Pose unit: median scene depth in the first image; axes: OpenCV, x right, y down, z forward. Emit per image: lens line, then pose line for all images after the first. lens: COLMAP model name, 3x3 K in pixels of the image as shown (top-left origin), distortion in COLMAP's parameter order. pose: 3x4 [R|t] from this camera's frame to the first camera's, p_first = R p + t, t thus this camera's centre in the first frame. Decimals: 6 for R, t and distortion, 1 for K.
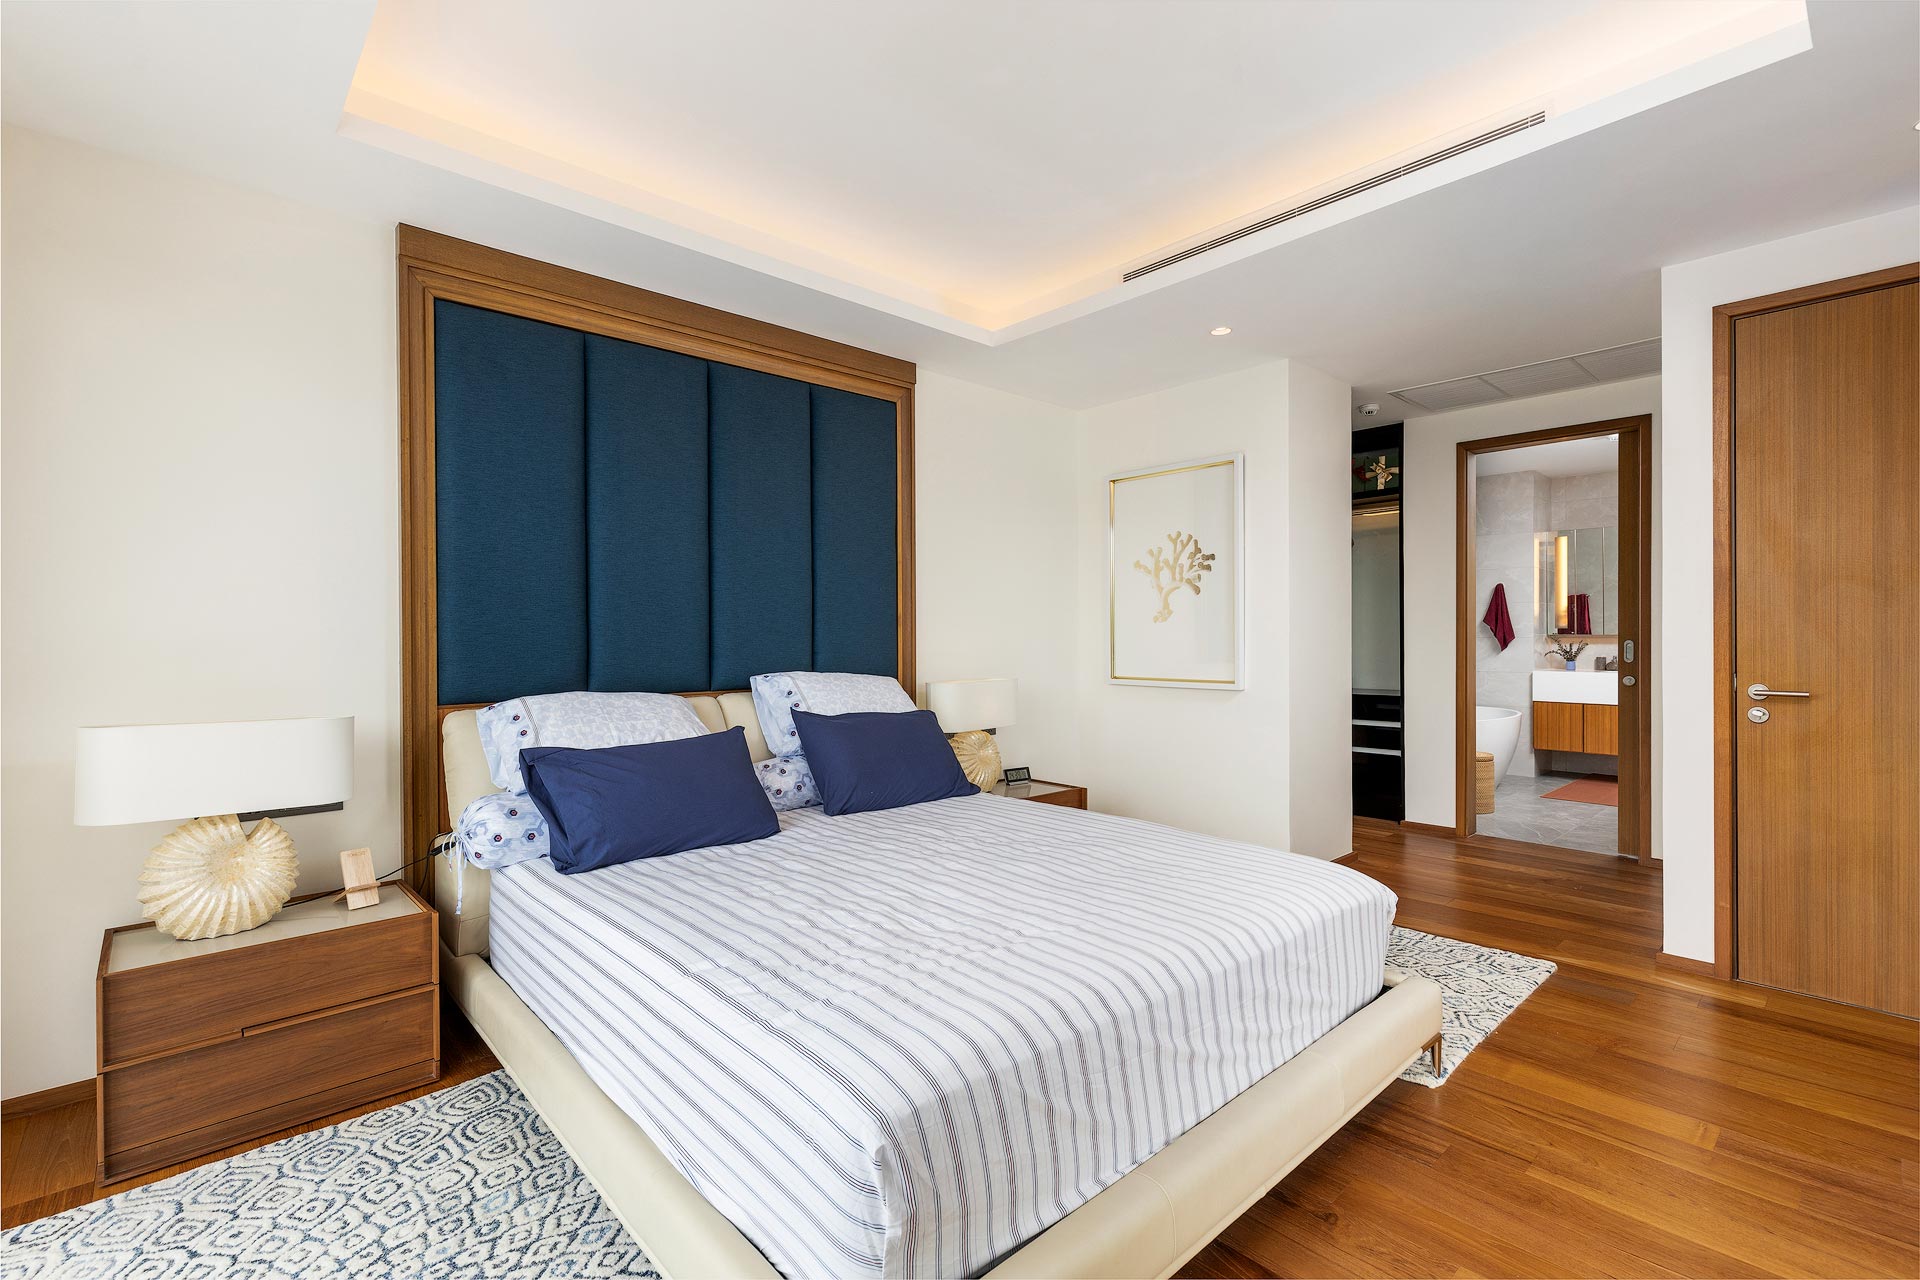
lens RADIAL K [[859.2, 0, 960.0], [0, 859.2, 640.0], [0, 0, 1]] dist [0.003956, 0.000357]
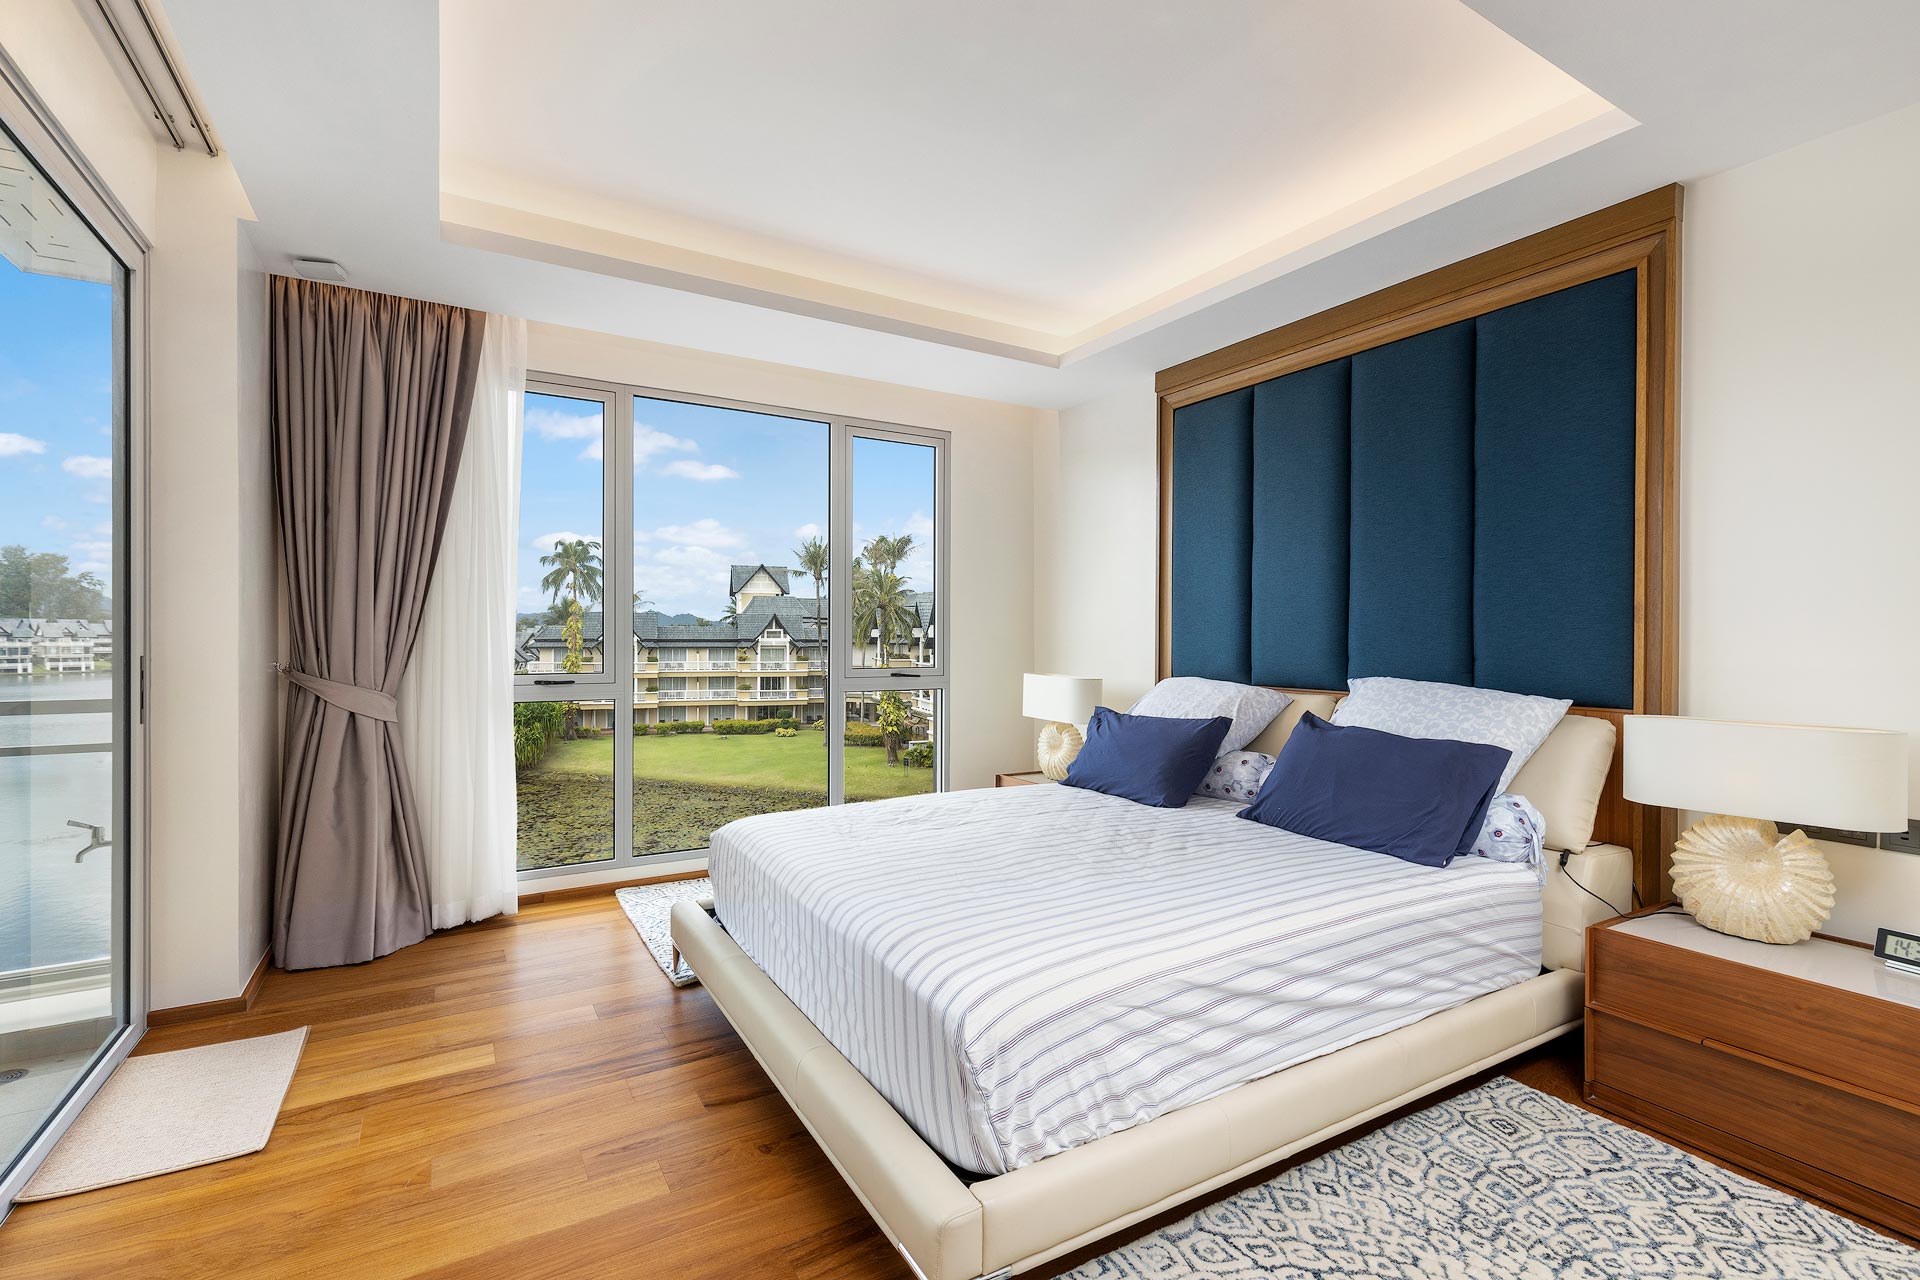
lens RADIAL K [[859.2, 0, 960.0], [0, 859.2, 640.0], [0, 0, 1]] dist [0.003956, 0.000357]
pose [[-0.204154, 0.012384, -0.978860, 0.719636], [-0.008552, 0.999859, 0.014433, -0.008813], [0.978901, 0.011317, -0.204020, 0.720591]]
